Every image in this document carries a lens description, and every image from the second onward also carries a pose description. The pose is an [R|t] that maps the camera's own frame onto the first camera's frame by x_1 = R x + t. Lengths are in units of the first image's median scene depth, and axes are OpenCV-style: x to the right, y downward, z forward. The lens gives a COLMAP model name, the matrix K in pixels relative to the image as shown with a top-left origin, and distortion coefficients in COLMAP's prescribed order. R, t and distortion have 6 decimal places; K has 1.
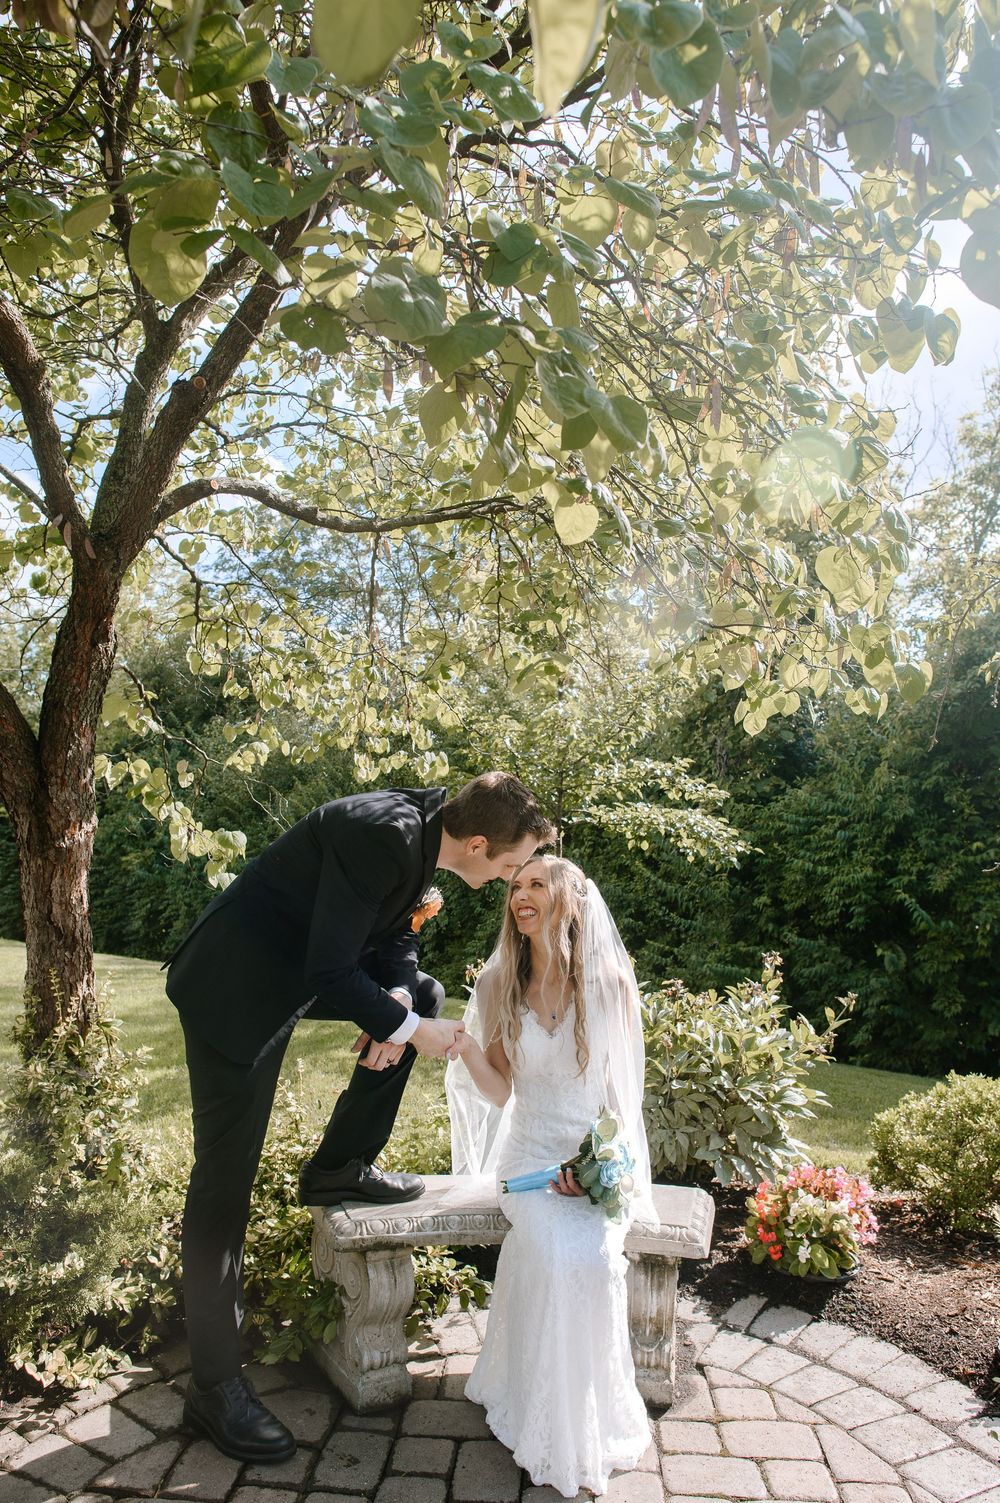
lens RADIAL K [[1019.6, 0, 500.0], [0, 1019.6, 751.5], [0, 0, 1]] dist [-0.038805, 0.018089]
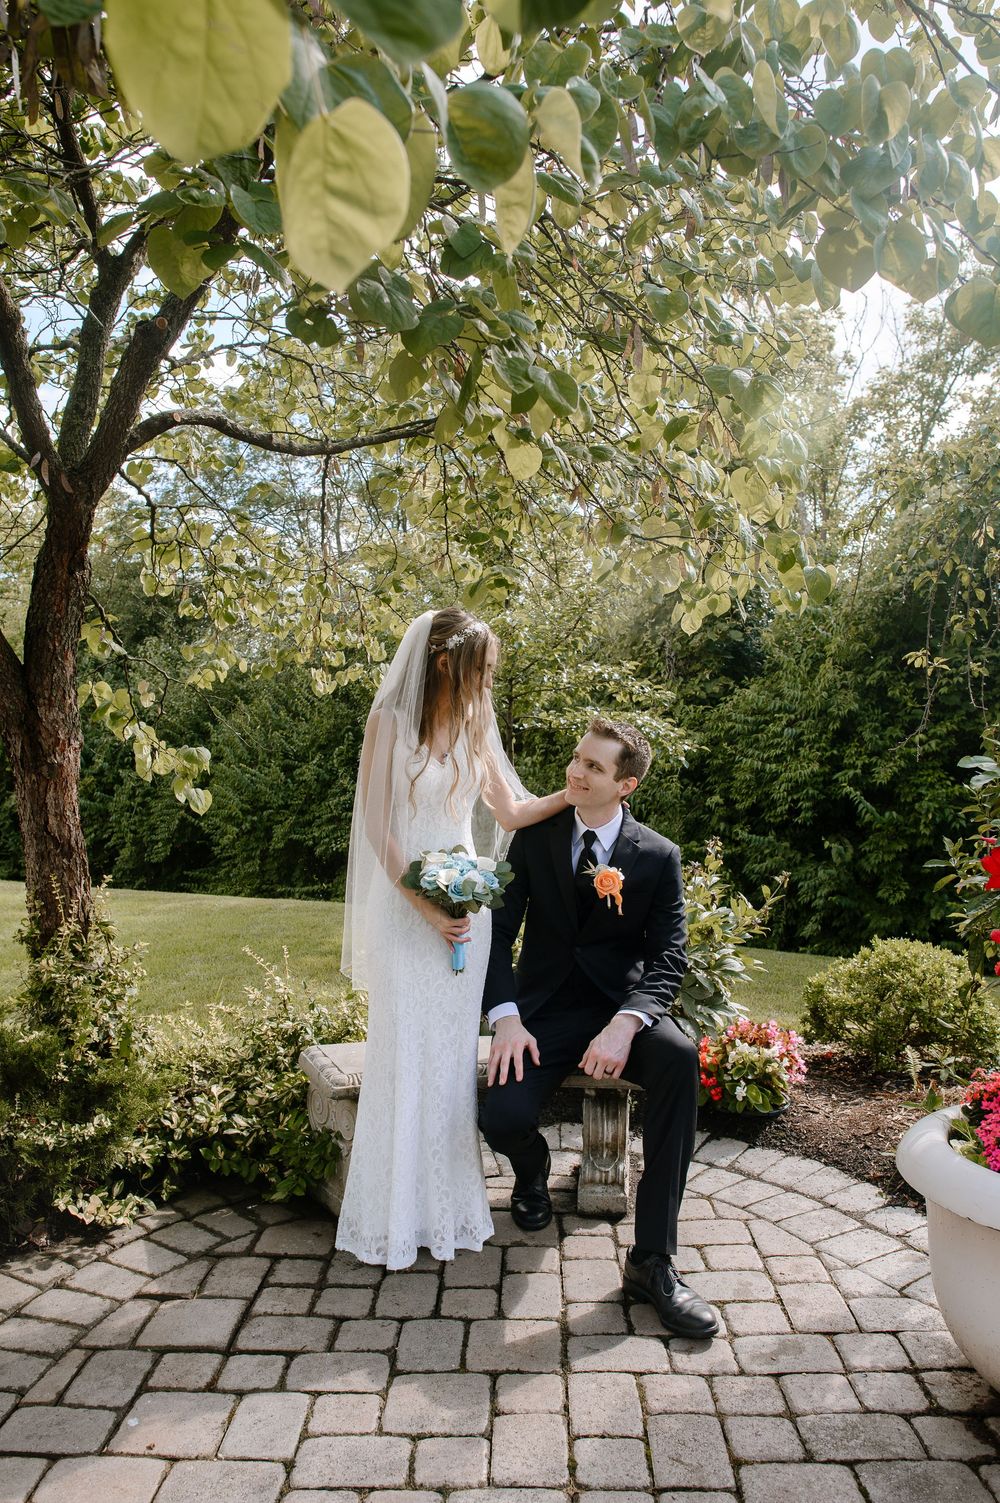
lens RADIAL K [[1058.6, 0, 495.1], [0, 1058.6, 745.8], [0, 0, 1]] dist [-0.042301, 0.021764]
pose [[0.998253, -0.039832, 0.043643, -0.009156], [0.036266, 0.996163, 0.079647, 0.003184], [-0.046648, -0.077925, 0.995867, -0.112624]]
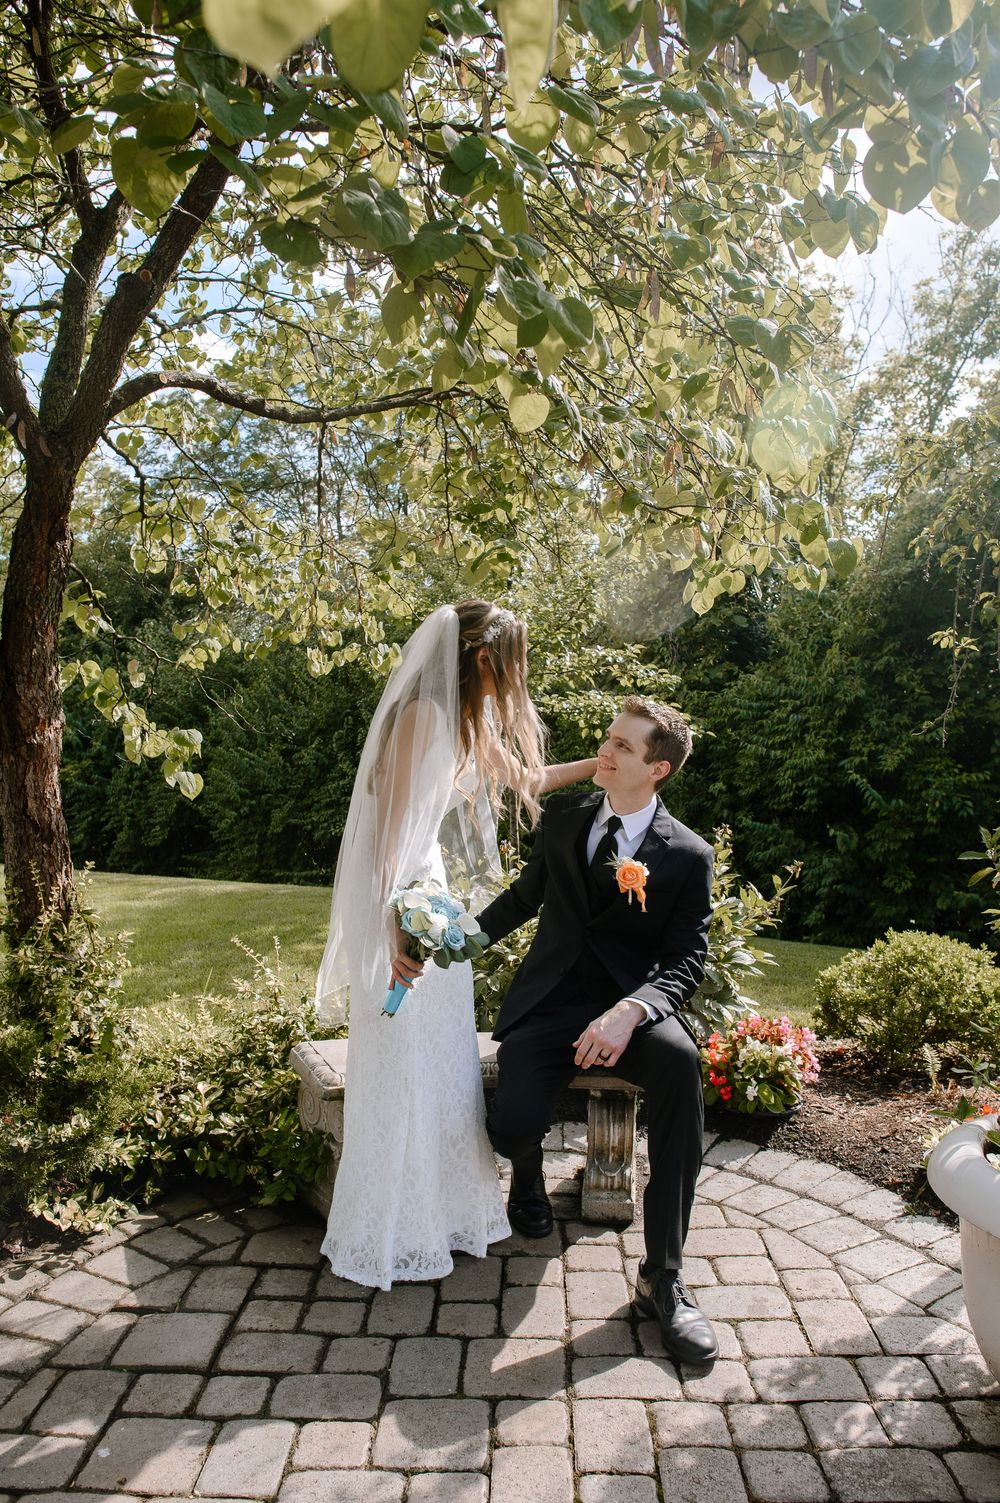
lens RADIAL K [[1058.6, 0, 495.1], [0, 1058.6, 745.8], [0, 0, 1]] dist [-0.042301, 0.021764]
pose [[0.998480, -0.034587, 0.042917, -0.008898], [0.030472, 0.995192, 0.093087, 0.009782], [-0.045930, -0.091638, 0.994733, -0.066819]]
